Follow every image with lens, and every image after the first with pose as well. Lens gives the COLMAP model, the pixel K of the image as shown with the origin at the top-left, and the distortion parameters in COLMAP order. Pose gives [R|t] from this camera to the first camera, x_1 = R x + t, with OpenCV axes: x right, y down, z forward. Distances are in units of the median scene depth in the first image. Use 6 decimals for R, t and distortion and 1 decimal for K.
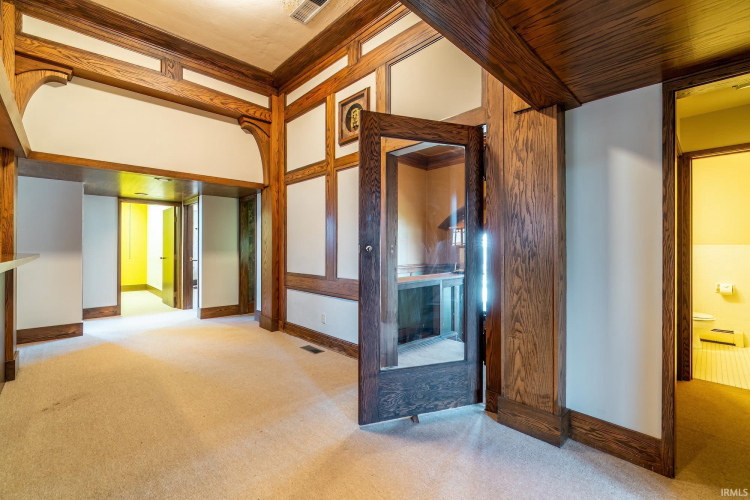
lens RADIAL K [[318.8, 0, 366.3], [0, 318.8, 246.9], [0, 0, 1]] dist [-0.000586, -0.000149]
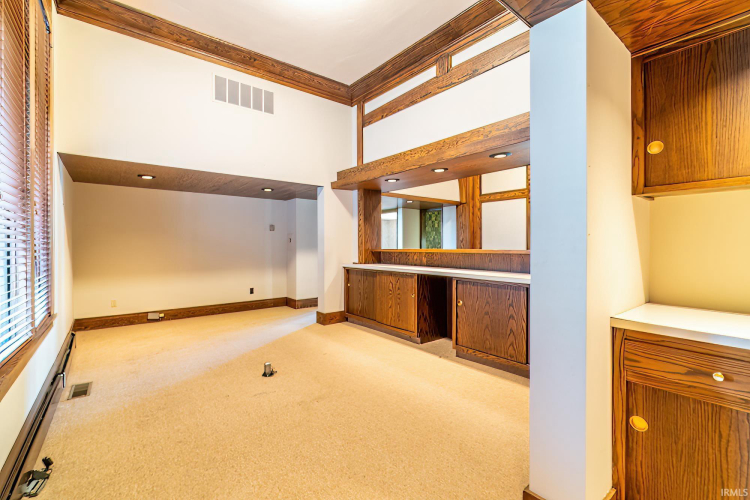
lens RADIAL K [[318.8, 0, 366.3], [0, 318.8, 246.9], [0, 0, 1]] dist [-0.000586, -0.000149]
pose [[0.994385, -0.002207, -0.105801, -0.775566], [0.003361, 0.999937, 0.010729, -0.006043], [0.105771, -0.011024, 0.994329, -0.666722]]
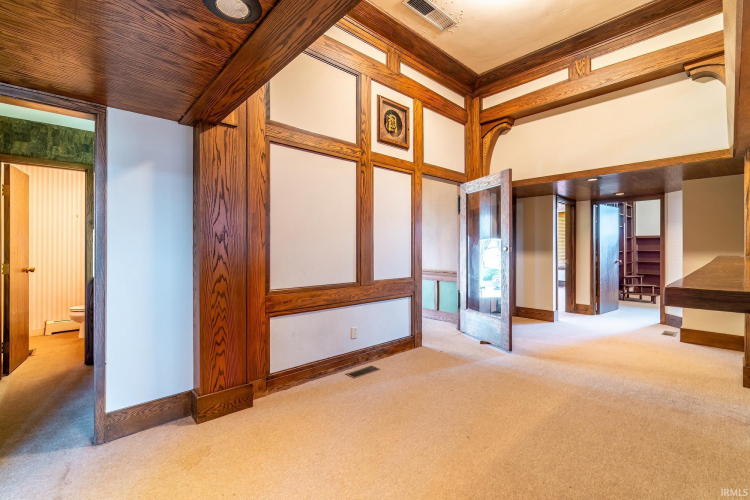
lens RADIAL K [[326.9, 0, 362.0], [0, 326.9, 247.0], [0, 0, 1]] dist [-0.002060, 0.000084]
pose [[0.043042, 0.000832, 0.999073, -1.038285], [-0.005134, 0.999987, -0.000612, -0.000554], [-0.999060, -0.005103, 0.043045, 0.988350]]
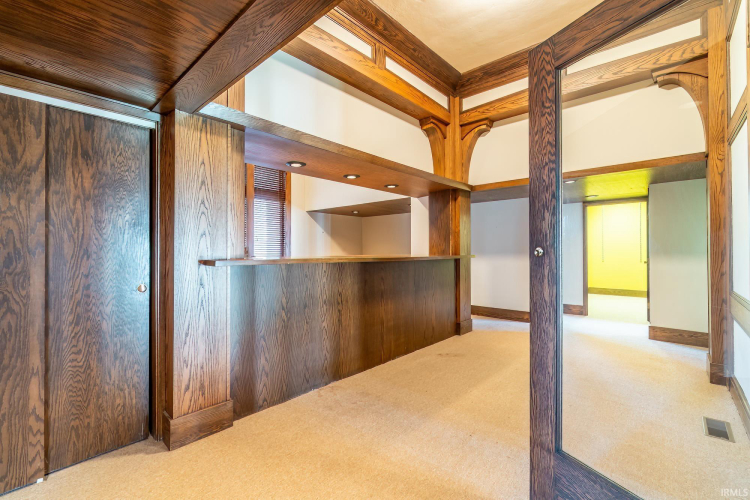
lens RADIAL K [[333.0, 0, 375.5], [0, 333.0, 248.3], [0, 0, 1]] dist [-0.000058, 0.000241]
pose [[0.087062, -0.008847, -0.996164, 0.383768], [0.007707, 0.999937, -0.008207, 0.000439], [0.996173, -0.006963, 0.087125, 0.345084]]
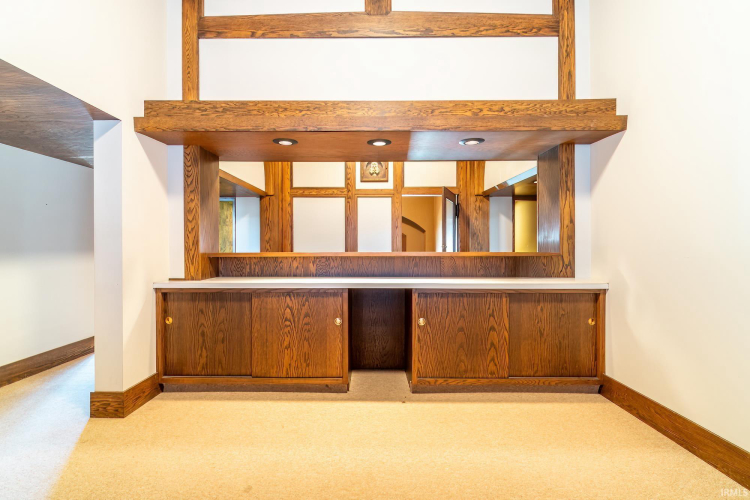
lens RADIAL K [[326.9, 0, 362.0], [0, 326.9, 247.0], [0, 0, 1]] dist [-0.002060, 0.000084]
pose [[0.712262, -0.002565, 0.701909, -1.196677], [-0.002762, 0.999975, 0.006457, -0.003637], [-0.701909, -0.006538, 0.712237, -0.156672]]
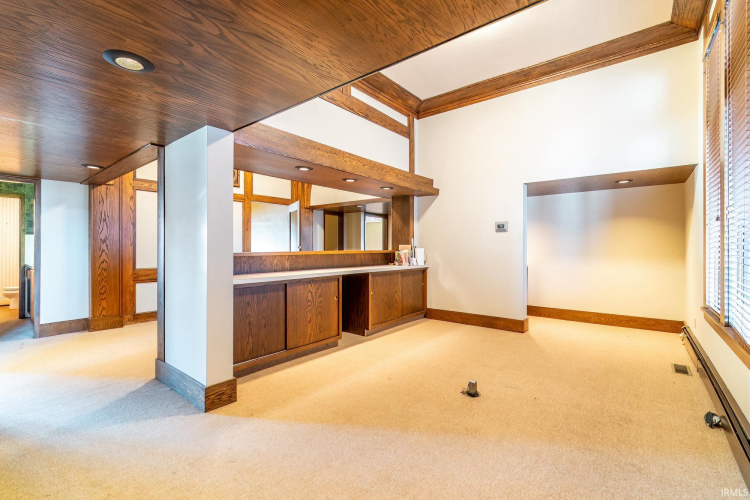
lens RADIAL K [[335.1, 0, 360.3], [0, 335.1, 247.2], [0, 0, 1]] dist [0.001718, 0.000294]
pose [[-0.089871, -0.000198, 0.995953, -1.813500], [-0.006939, 0.999976, -0.000427, 0.000646], [-0.995929, -0.006949, -0.089870, 0.407038]]
